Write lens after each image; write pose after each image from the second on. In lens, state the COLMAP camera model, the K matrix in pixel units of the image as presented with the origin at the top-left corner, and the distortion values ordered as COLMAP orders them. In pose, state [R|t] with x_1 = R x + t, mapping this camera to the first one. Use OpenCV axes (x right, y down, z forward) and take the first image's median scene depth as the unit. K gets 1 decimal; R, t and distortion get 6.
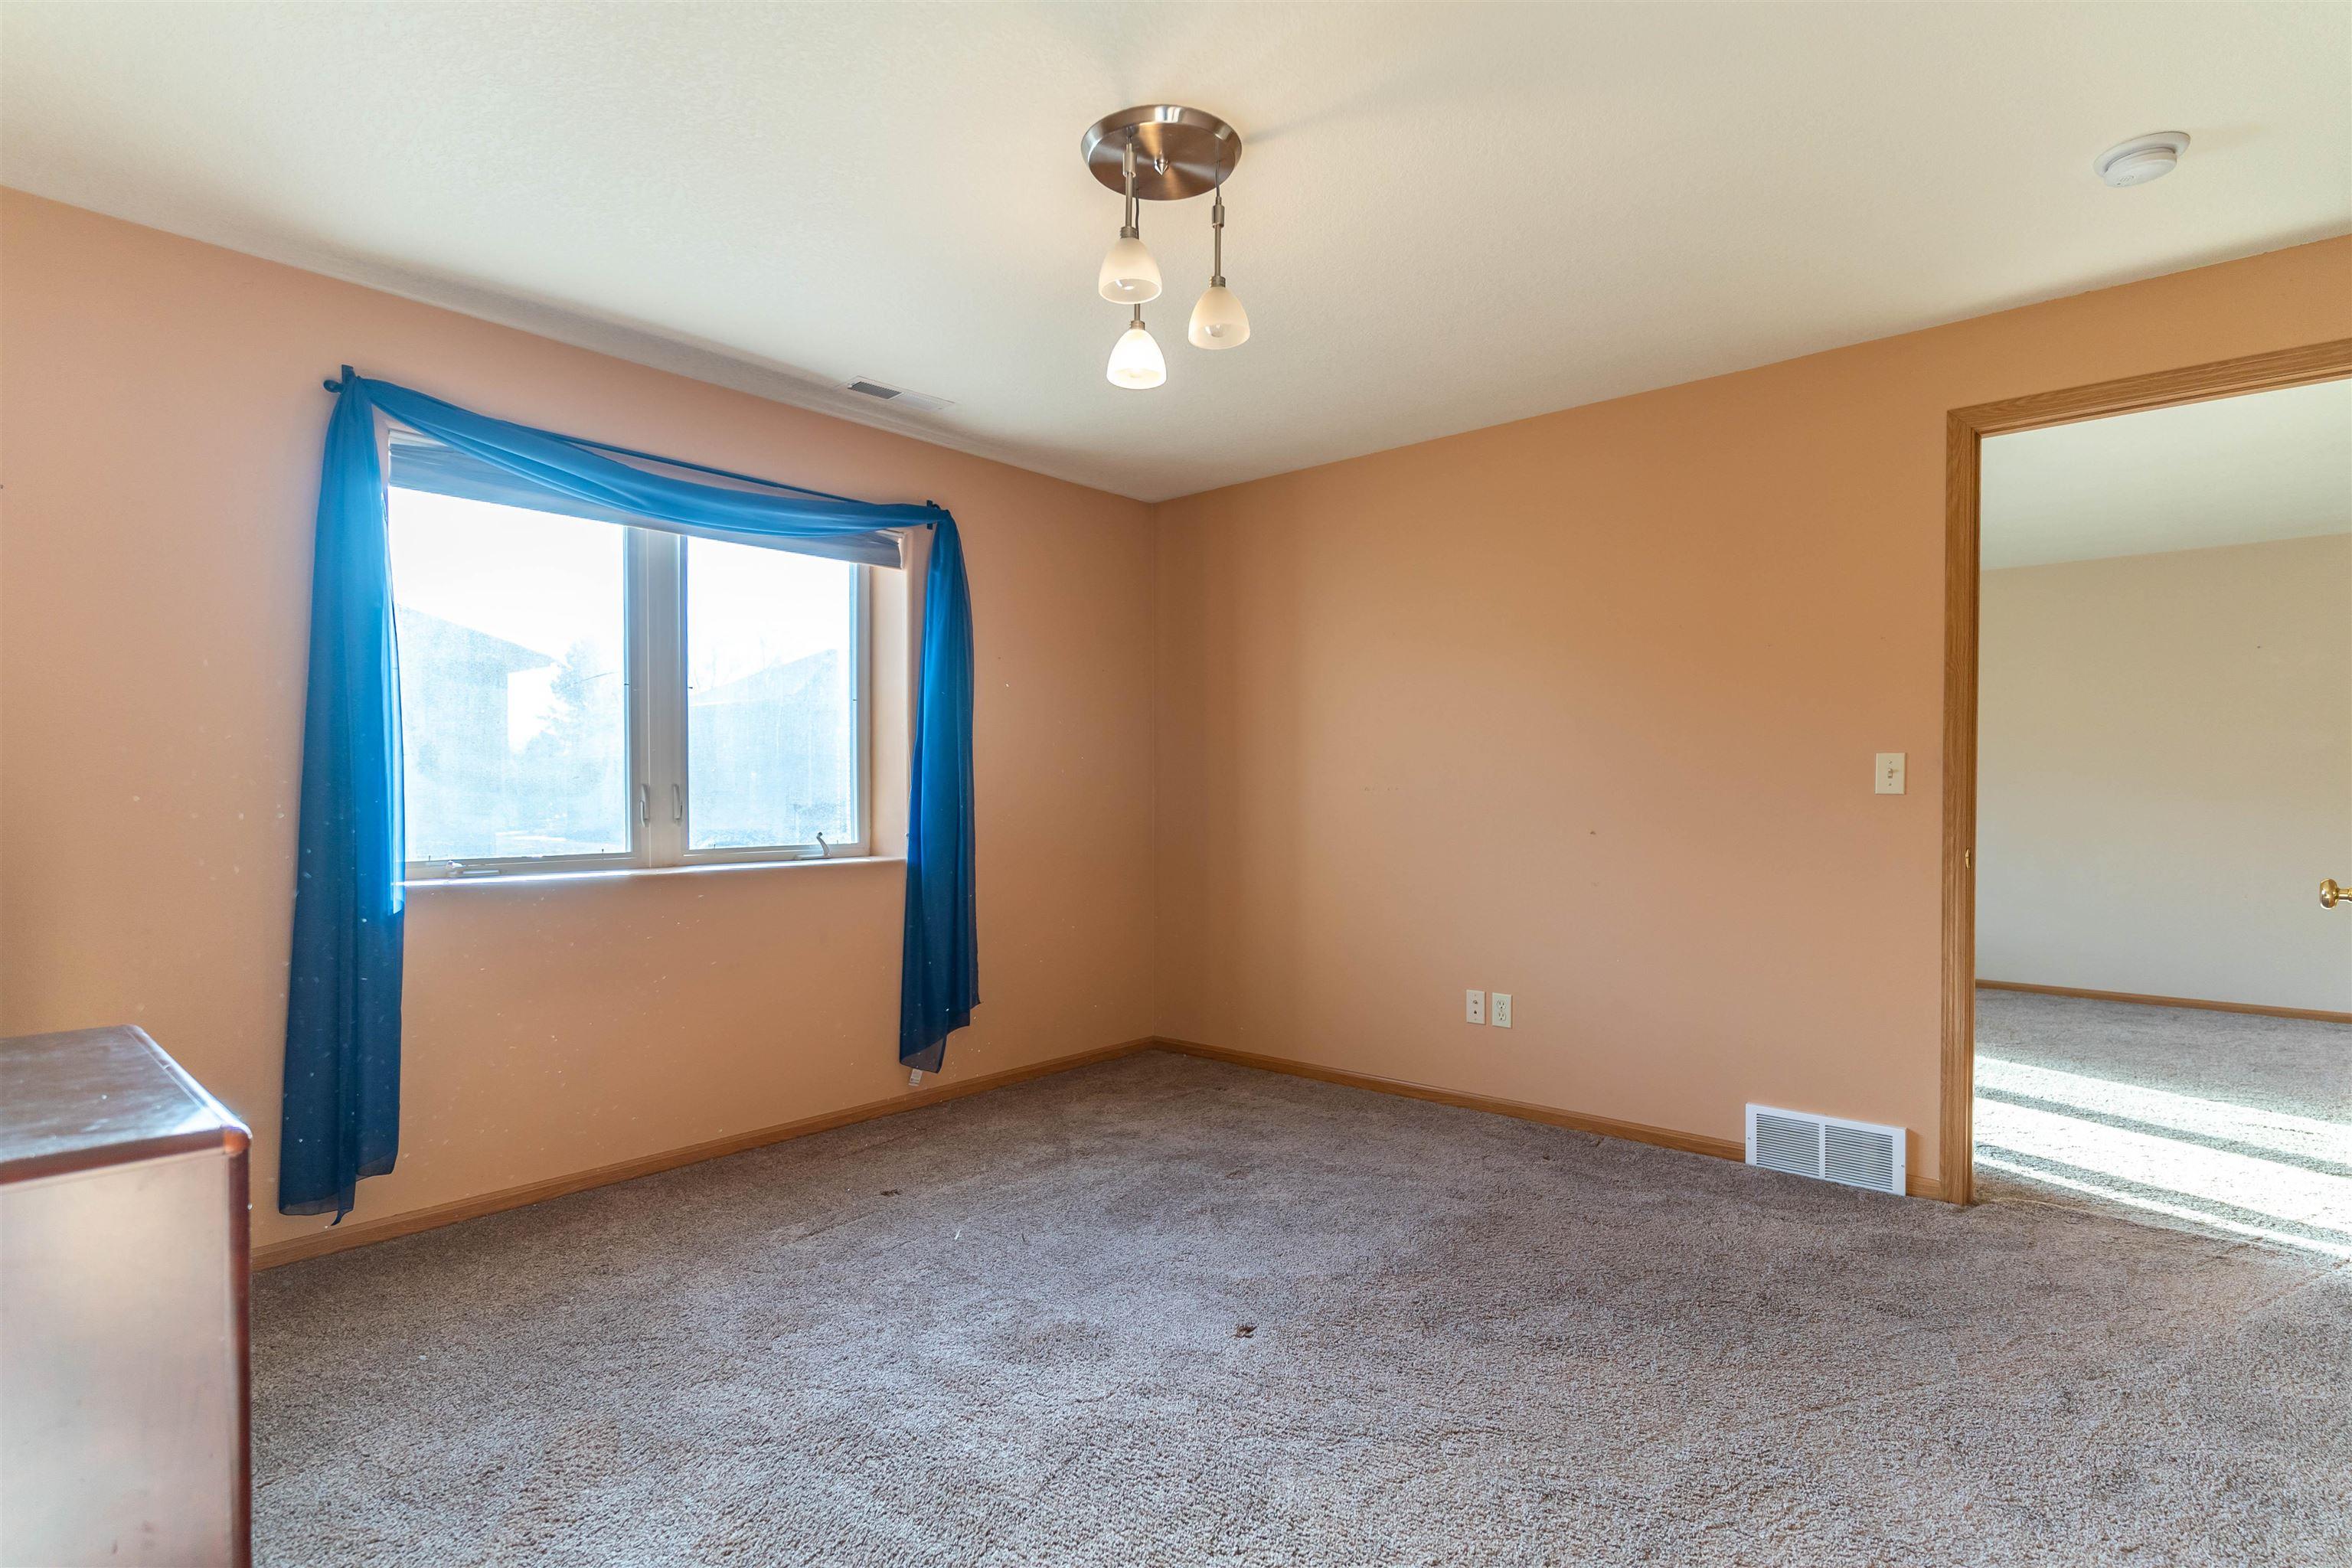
lens RADIAL K [[1149.1, 0, 1161.3], [0, 1149.1, 778.4], [0, 0, 1]] dist [-0.001441, -0.000008]
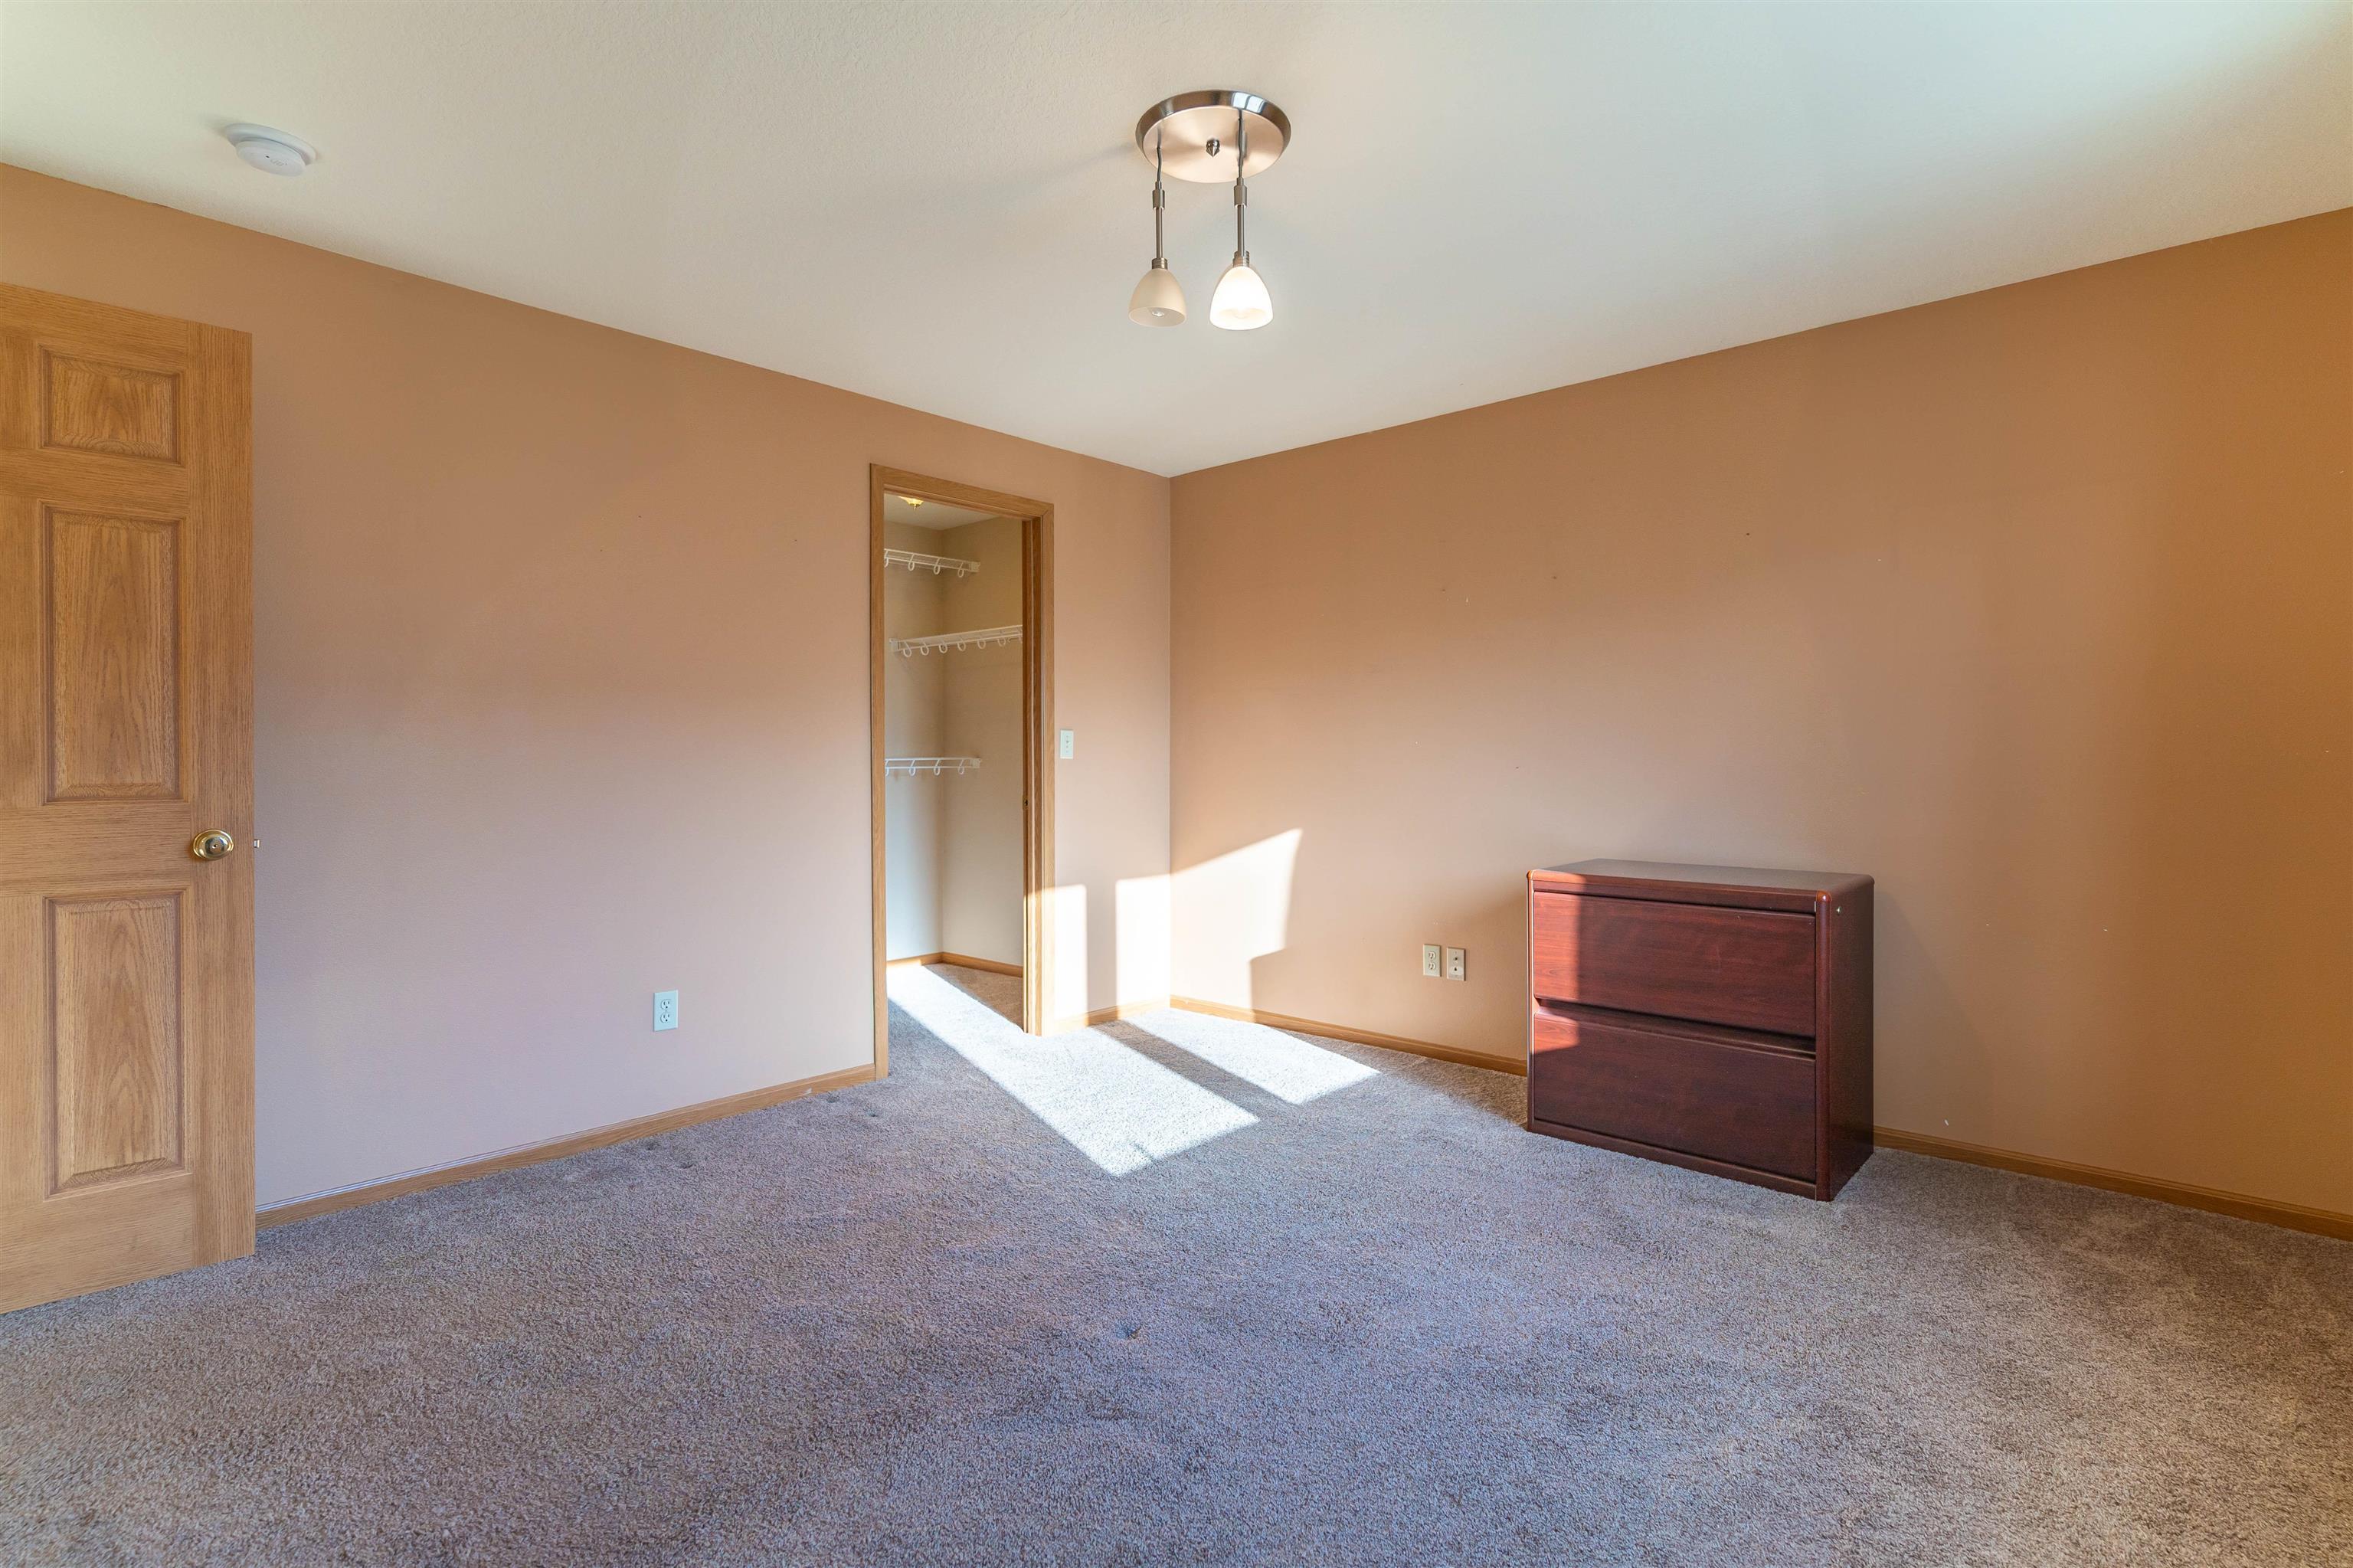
lens RADIAL K [[1163.4, 0, 1187.3], [0, 1163.4, 755.6], [0, 0, 1]] dist [0.000289, 0.000127]
pose [[-0.999991, 0.004119, -0.001285, 0.017237], [0.004130, 0.999954, -0.008666, 0.013453], [0.001249, -0.008671, -0.999962, 1.348159]]
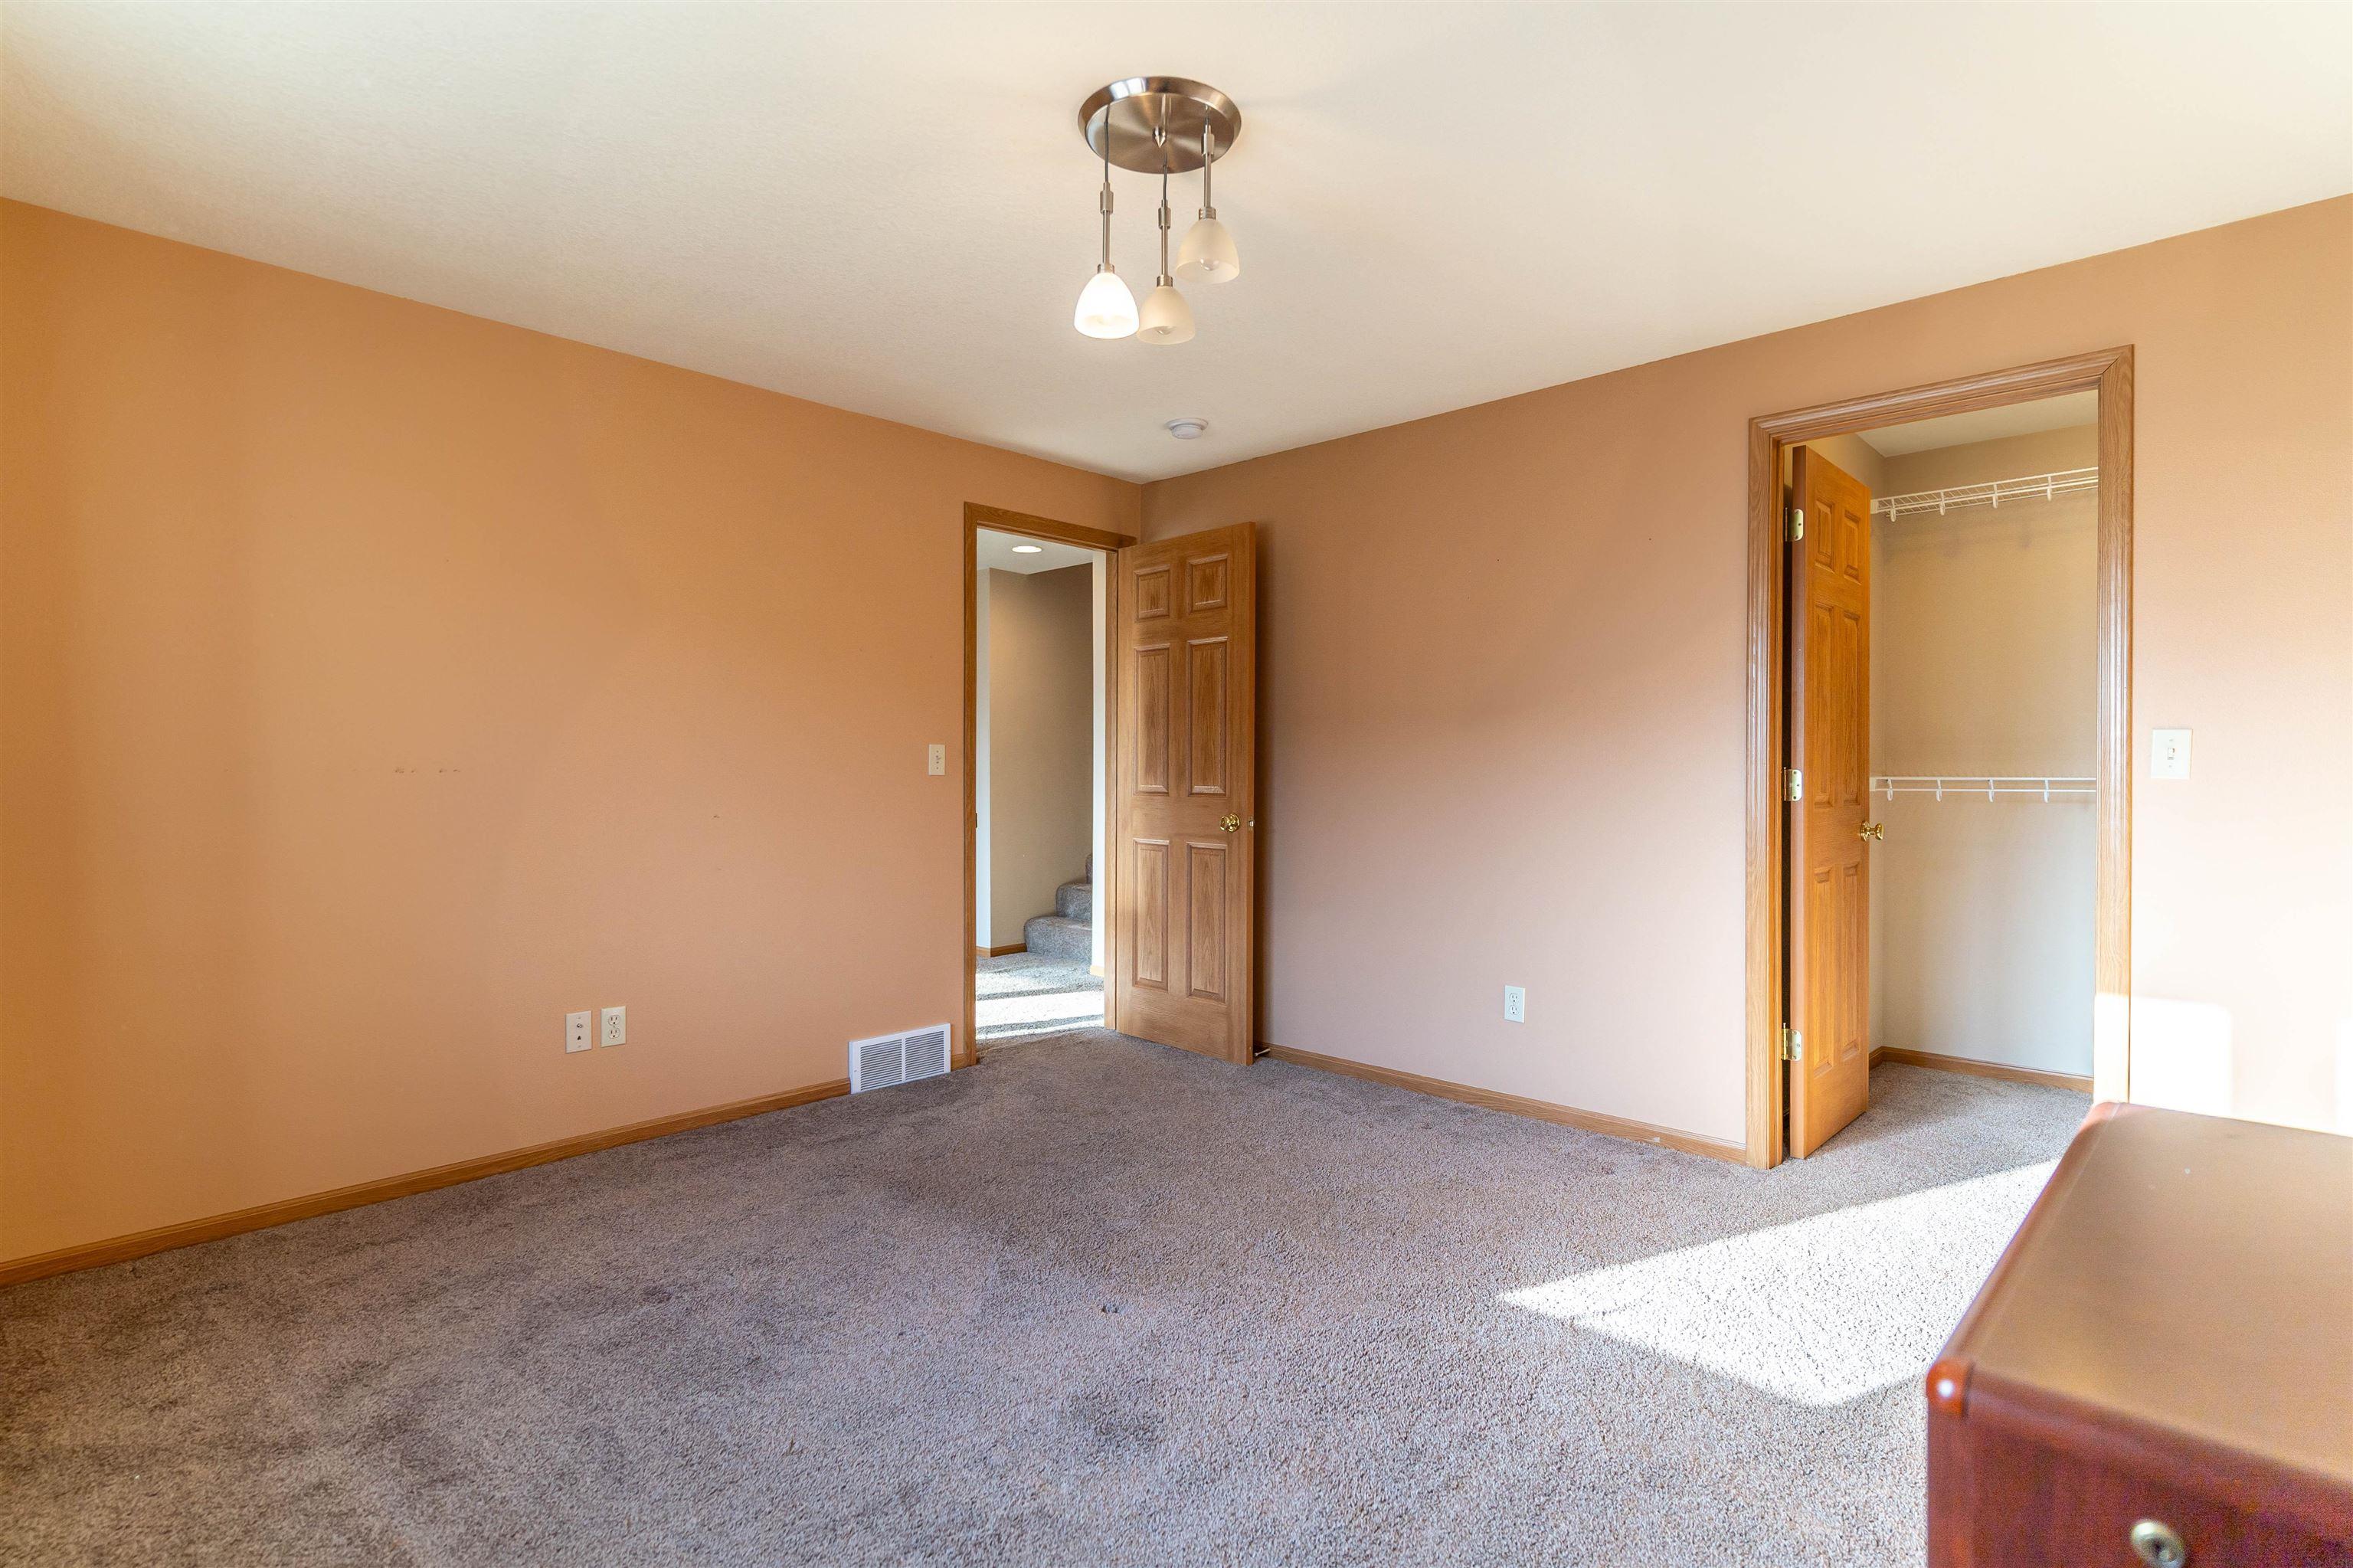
lens RADIAL K [[1163.4, 0, 1187.3], [0, 1163.4, 755.6], [0, 0, 1]] dist [0.000289, 0.000127]
pose [[0.024428, 0.015097, 0.999588, -0.651909], [-0.010744, 0.999832, -0.014838, 0.007210], [-0.999644, -0.010377, 0.024586, 0.624254]]
